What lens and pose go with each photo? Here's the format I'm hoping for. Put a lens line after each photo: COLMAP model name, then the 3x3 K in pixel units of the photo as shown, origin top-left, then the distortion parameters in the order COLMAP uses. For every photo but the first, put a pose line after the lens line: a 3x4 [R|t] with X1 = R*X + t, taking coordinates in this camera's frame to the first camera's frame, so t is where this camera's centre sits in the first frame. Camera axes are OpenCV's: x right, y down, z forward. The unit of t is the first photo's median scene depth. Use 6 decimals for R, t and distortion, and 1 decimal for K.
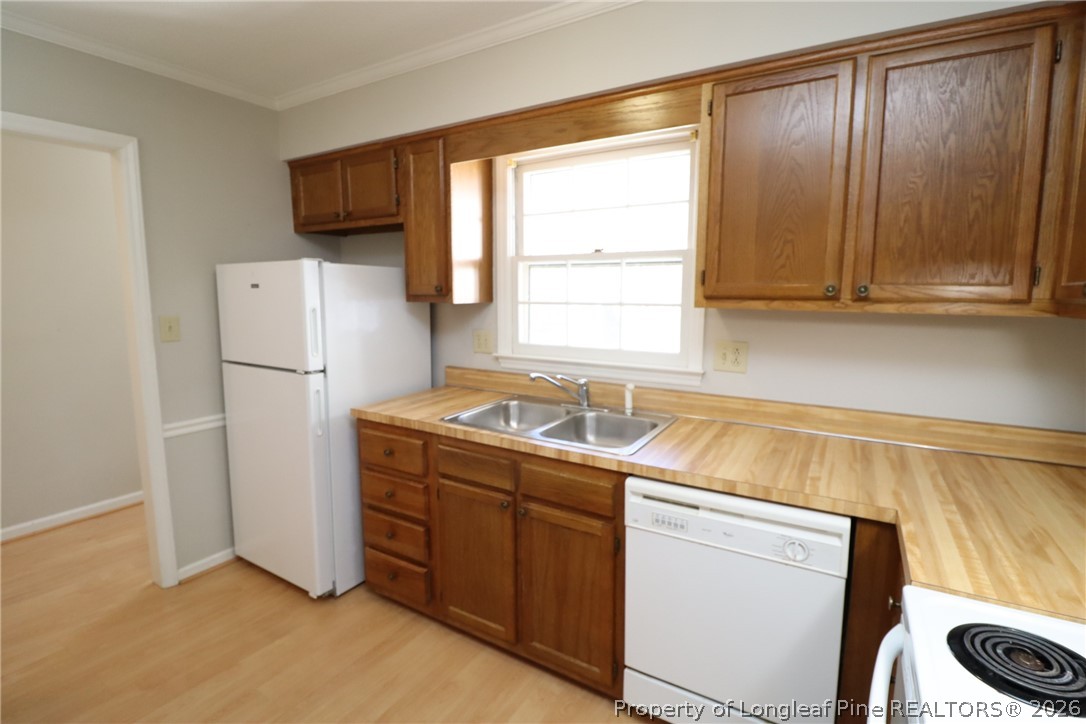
lens RADIAL K [[502.2, 0, 554.6], [0, 502.2, 353.0], [0, 0, 1]] dist [0.003623, -0.015850]
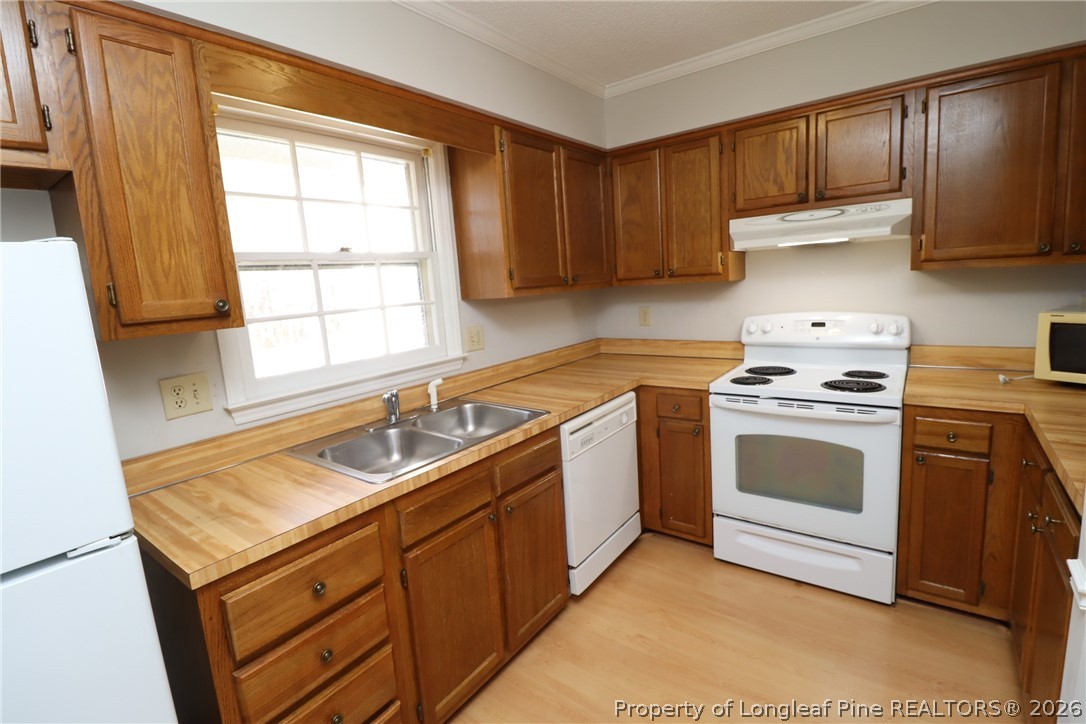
lens RADIAL K [[502.2, 0, 554.6], [0, 502.2, 353.0], [0, 0, 1]] dist [0.003623, -0.015850]
pose [[0.098383, -0.158720, 0.982410, -0.873609], [0.187386, 0.972494, 0.138352, -0.094030], [-0.977347, 0.170479, 0.125419, 0.651532]]
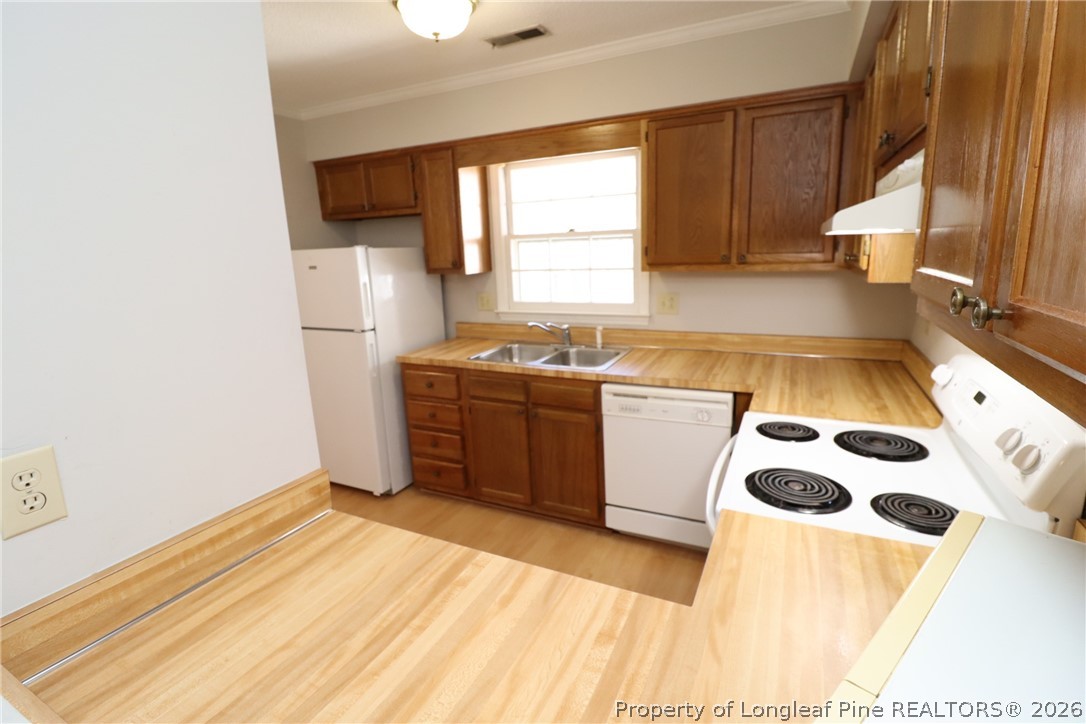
lens RADIAL K [[502.2, 0, 554.6], [0, 502.2, 353.0], [0, 0, 1]] dist [0.003623, -0.015850]
pose [[0.995323, -0.057549, 0.077596, -0.094744], [0.050647, 0.994818, 0.088162, 0.004922], [-0.082267, -0.083820, 0.993079, -0.421637]]
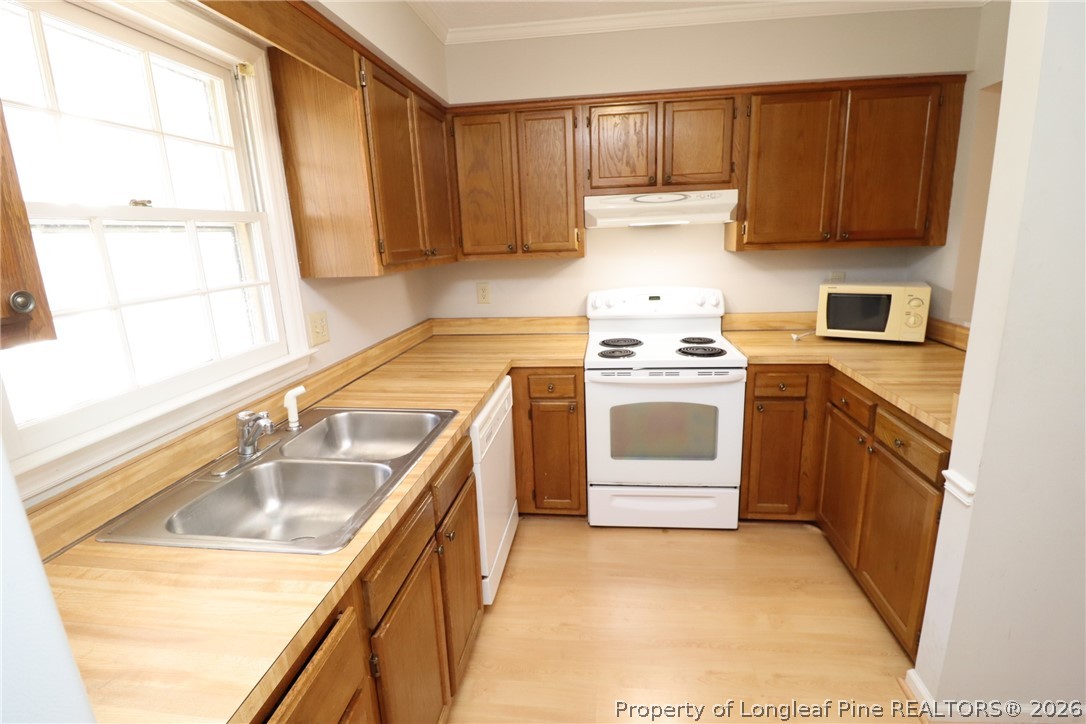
lens RADIAL K [[502.2, 0, 554.6], [0, 502.2, 353.0], [0, 0, 1]] dist [0.003623, -0.015850]
pose [[-0.412454, -0.199425, 0.888882, -0.716845], [0.145413, 0.948821, 0.280346, -0.154336], [-0.899298, 0.244885, -0.362346, 0.952119]]
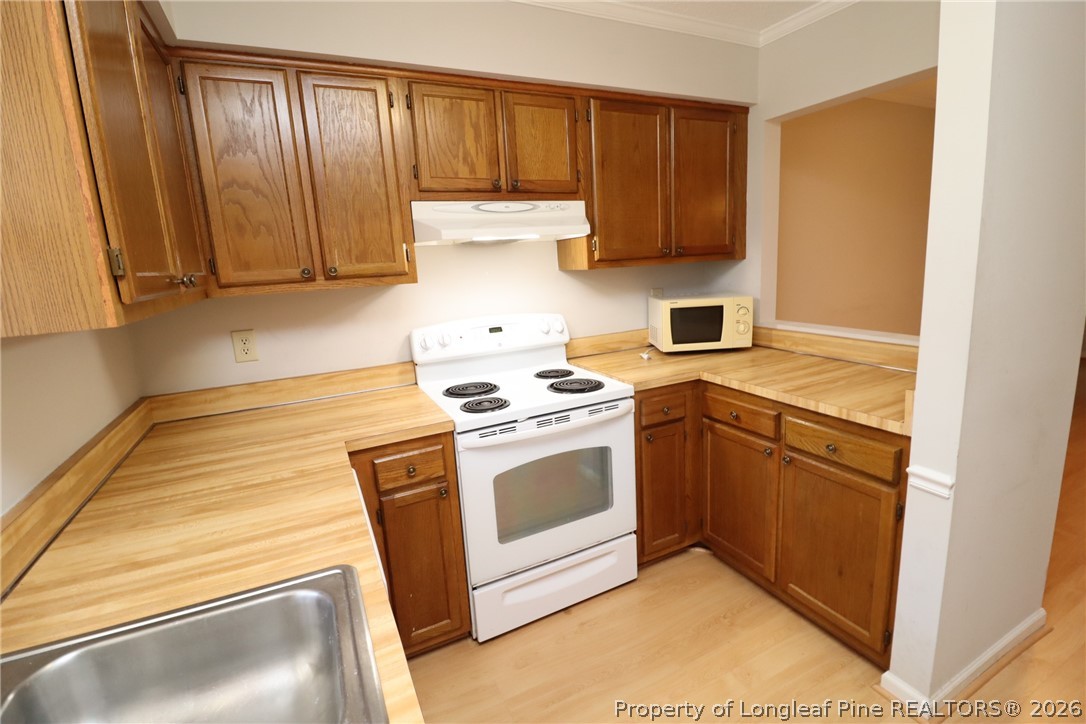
lens RADIAL K [[502.2, 0, 554.6], [0, 502.2, 353.0], [0, 0, 1]] dist [0.003623, -0.015850]
pose [[-0.845225, -0.062392, 0.530755, -0.277504], [0.113371, 0.949622, 0.292173, -0.137088], [-0.522246, 0.307125, -0.795571, 1.021232]]
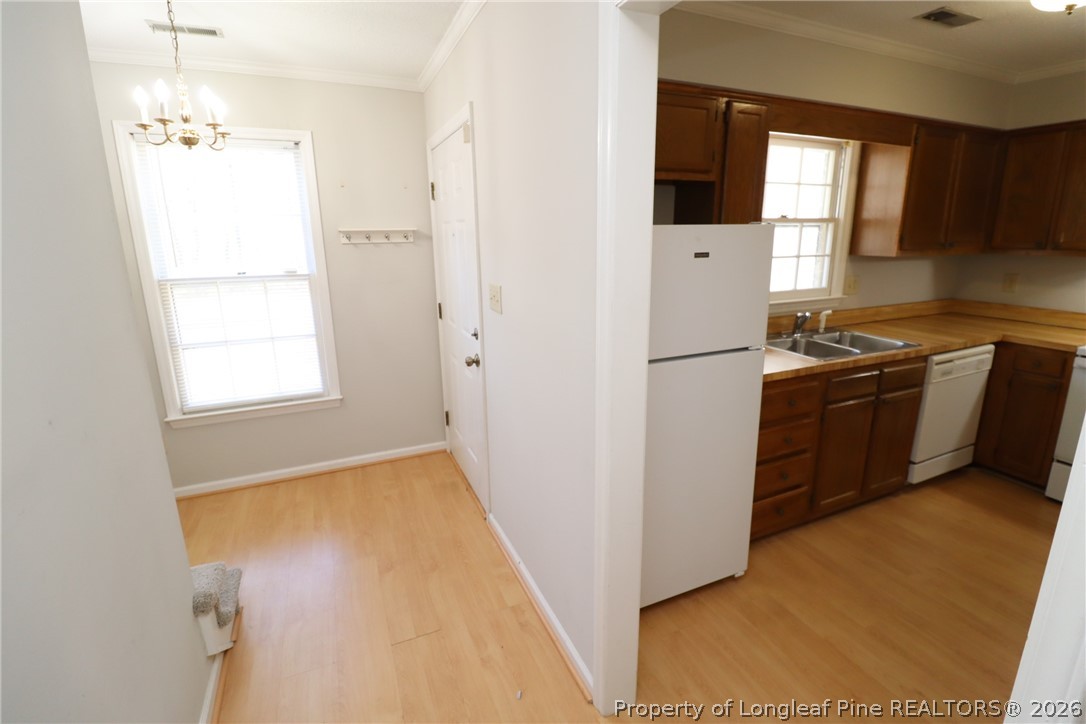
lens RADIAL K [[502.2, 0, 554.6], [0, 502.2, 353.0], [0, 0, 1]] dist [0.003623, -0.015850]
pose [[0.572318, -0.200342, 0.795183, -1.571609], [0.113501, 0.979717, 0.165144, -0.158471], [-0.812139, -0.004261, 0.583448, 0.827901]]
